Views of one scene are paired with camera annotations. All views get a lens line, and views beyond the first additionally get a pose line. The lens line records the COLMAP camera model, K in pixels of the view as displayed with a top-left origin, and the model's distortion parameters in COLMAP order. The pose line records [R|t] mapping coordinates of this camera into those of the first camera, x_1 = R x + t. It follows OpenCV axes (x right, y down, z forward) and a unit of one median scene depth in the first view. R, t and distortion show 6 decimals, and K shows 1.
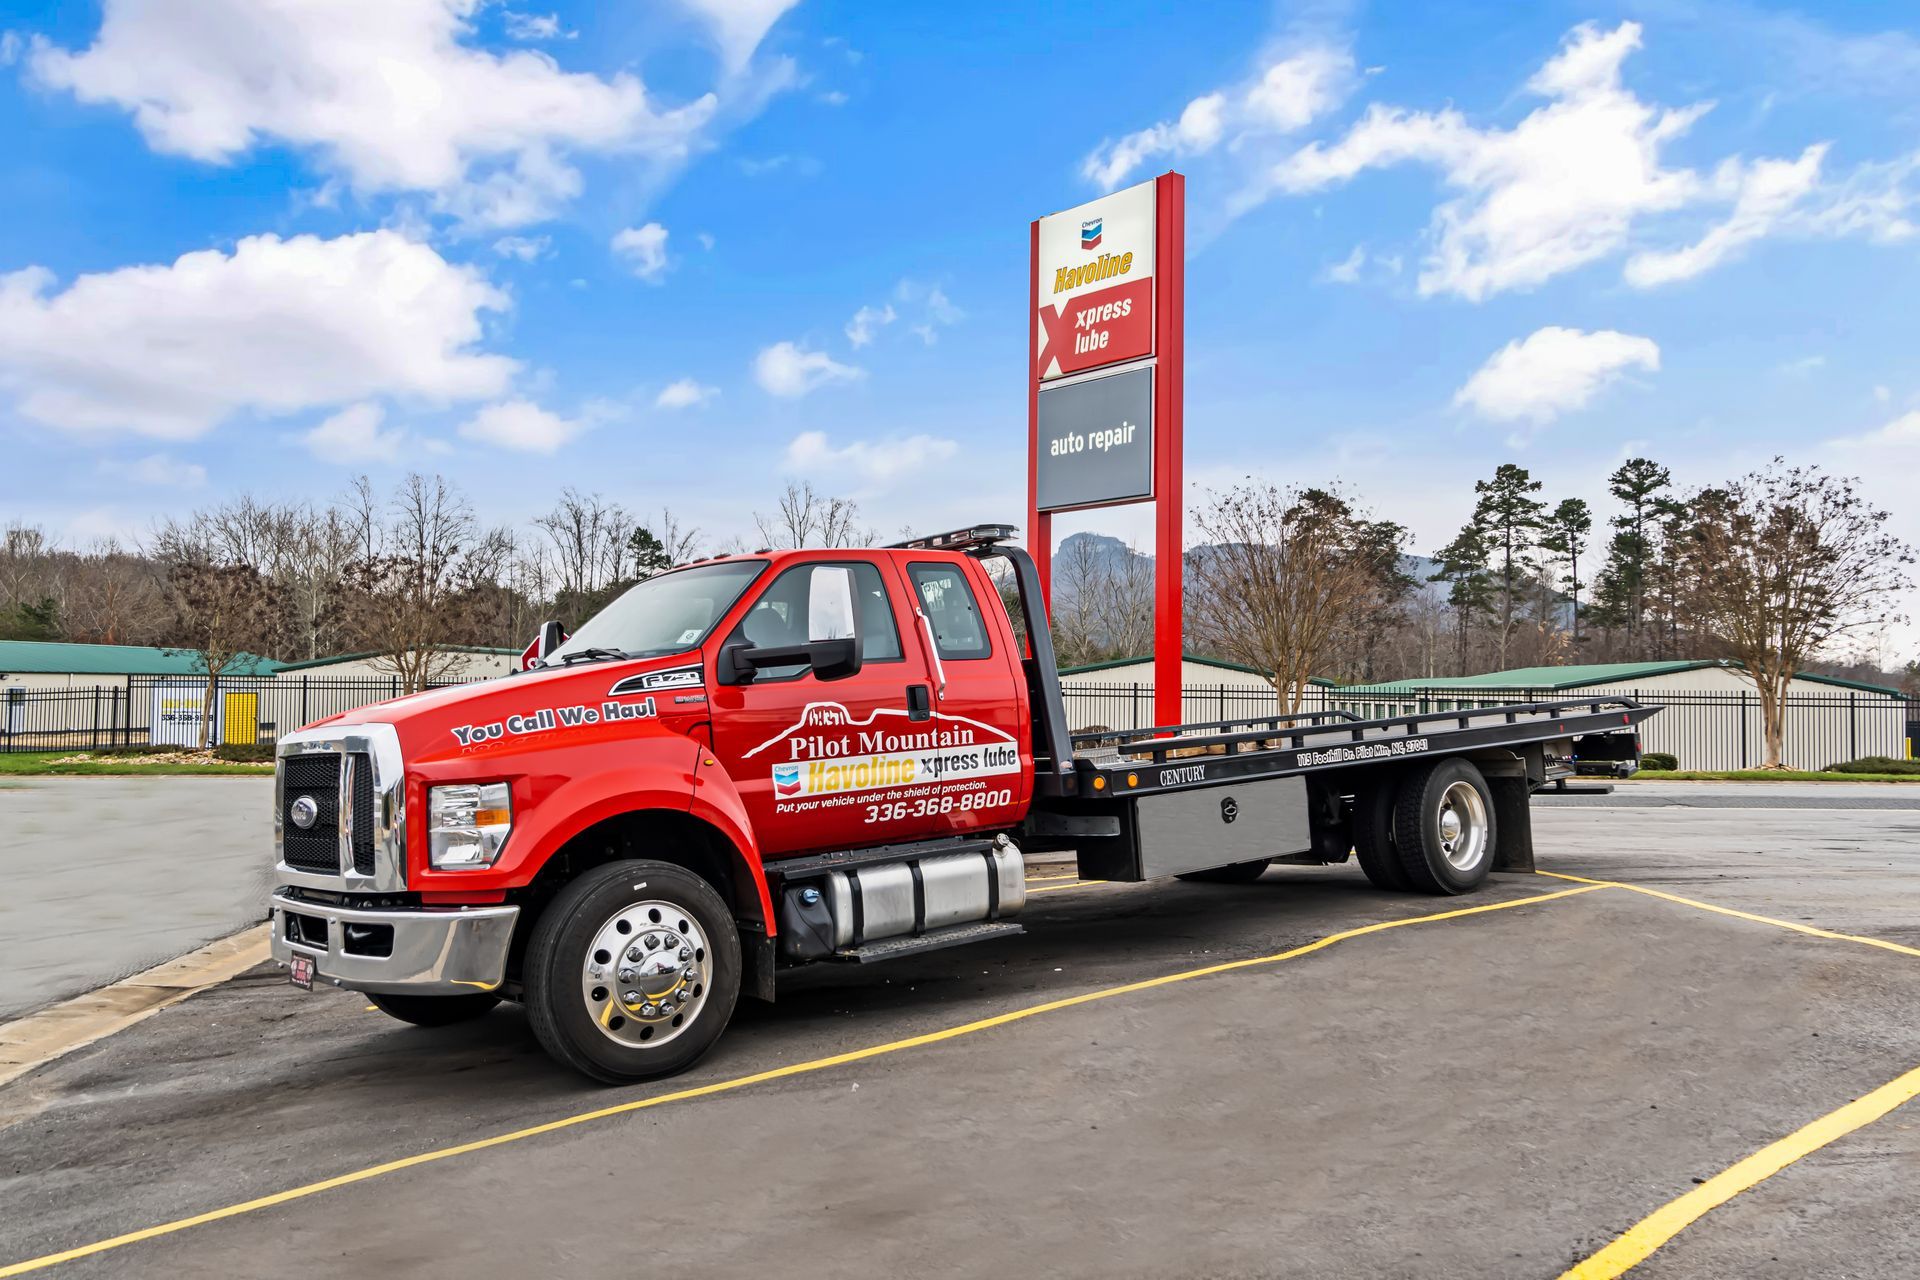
lens RADIAL K [[1199.4, 0, 963.8], [0, 1199.4, 595.6], [0, 0, 1]] dist [0.000855, -0.000628]
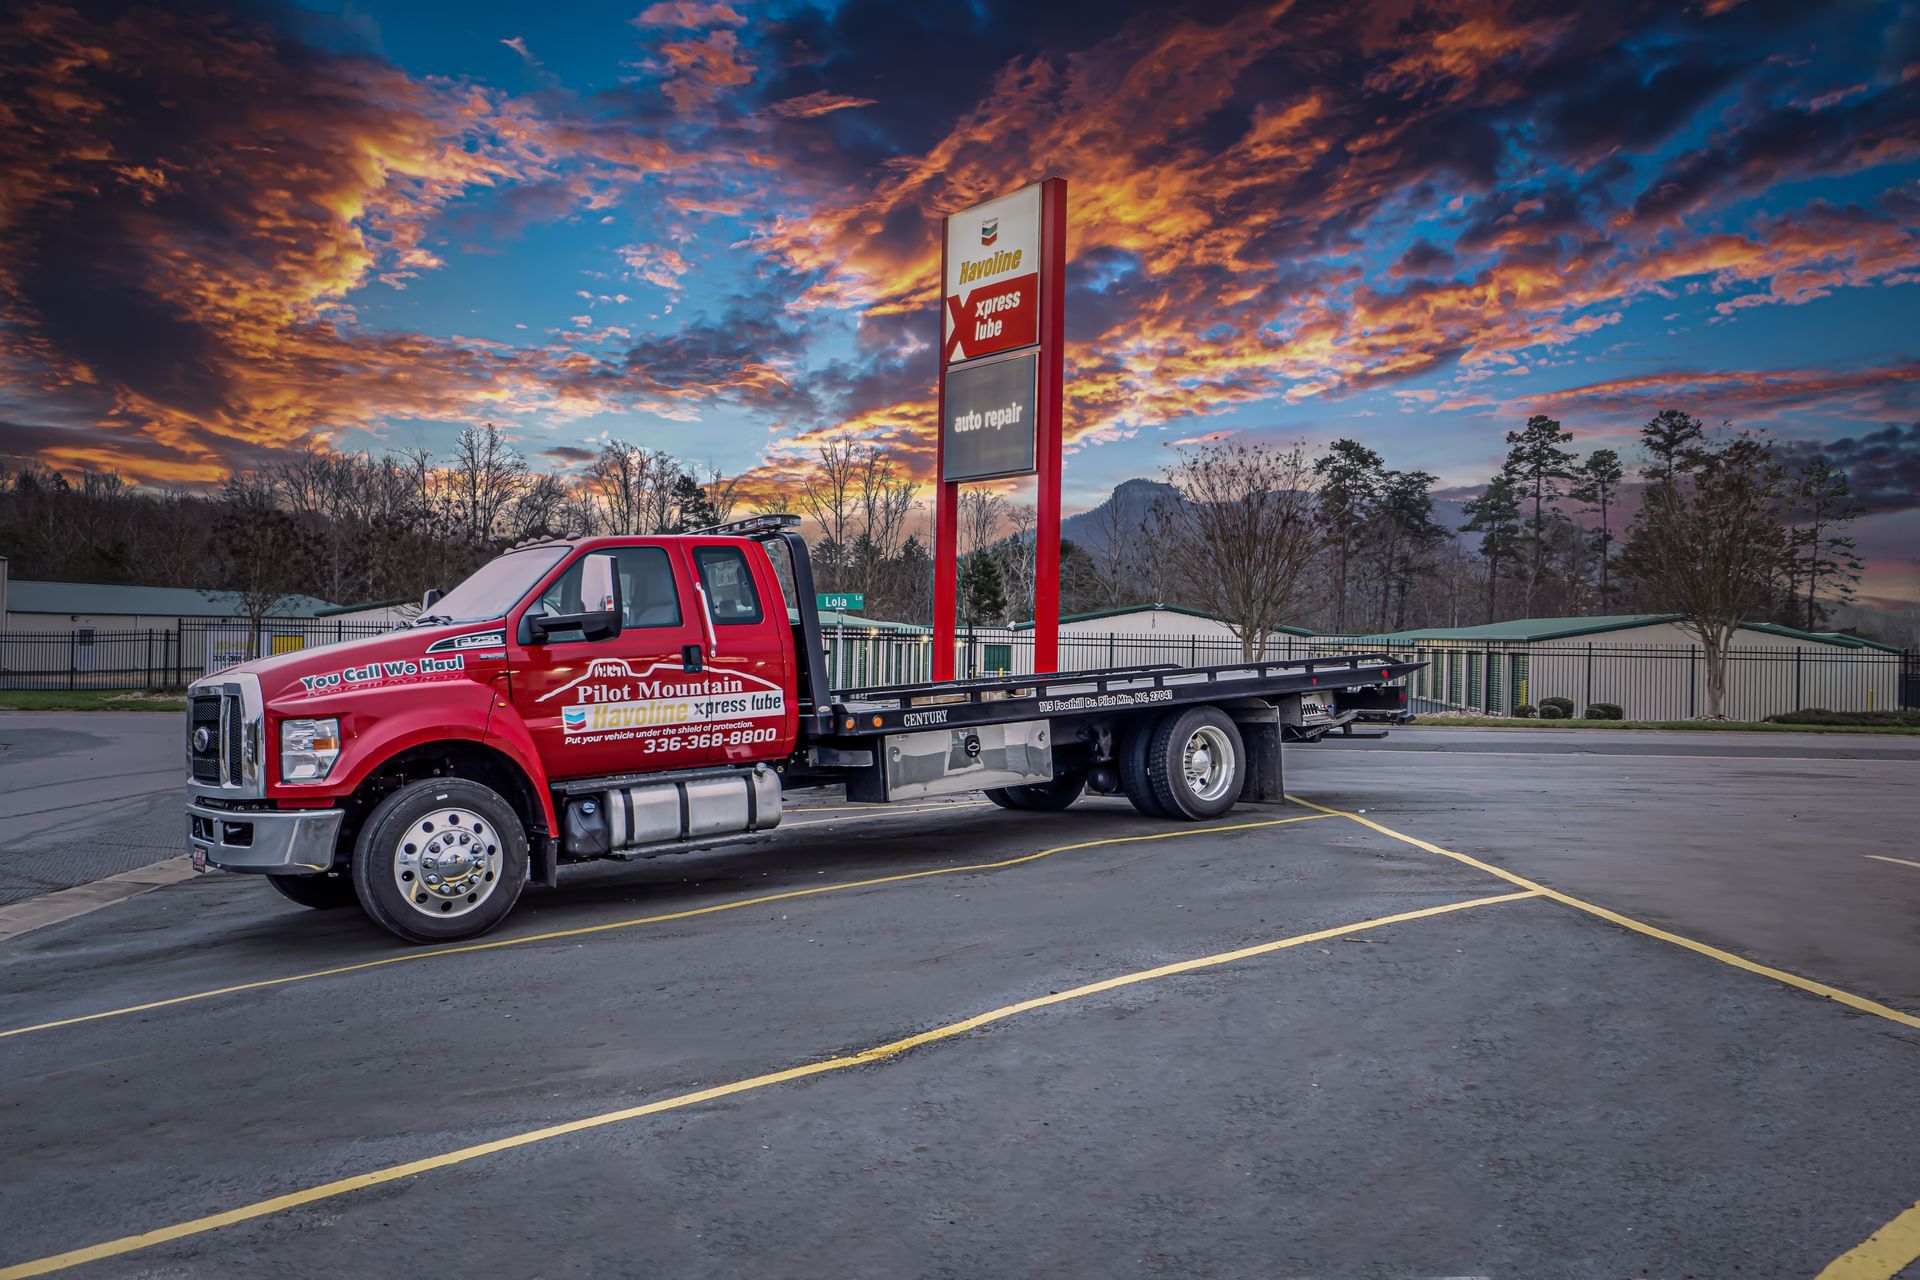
lens RADIAL K [[1178.1, 0, 965.0], [0, 1178.1, 575.3], [0, 0, 1]] dist [-0.002709, 0.001569]
pose [[0.999543, 0.005118, -0.029806, 0.264009], [-0.004304, 0.999618, 0.027302, -0.031457], [0.029935, -0.027161, 0.999183, -0.212276]]
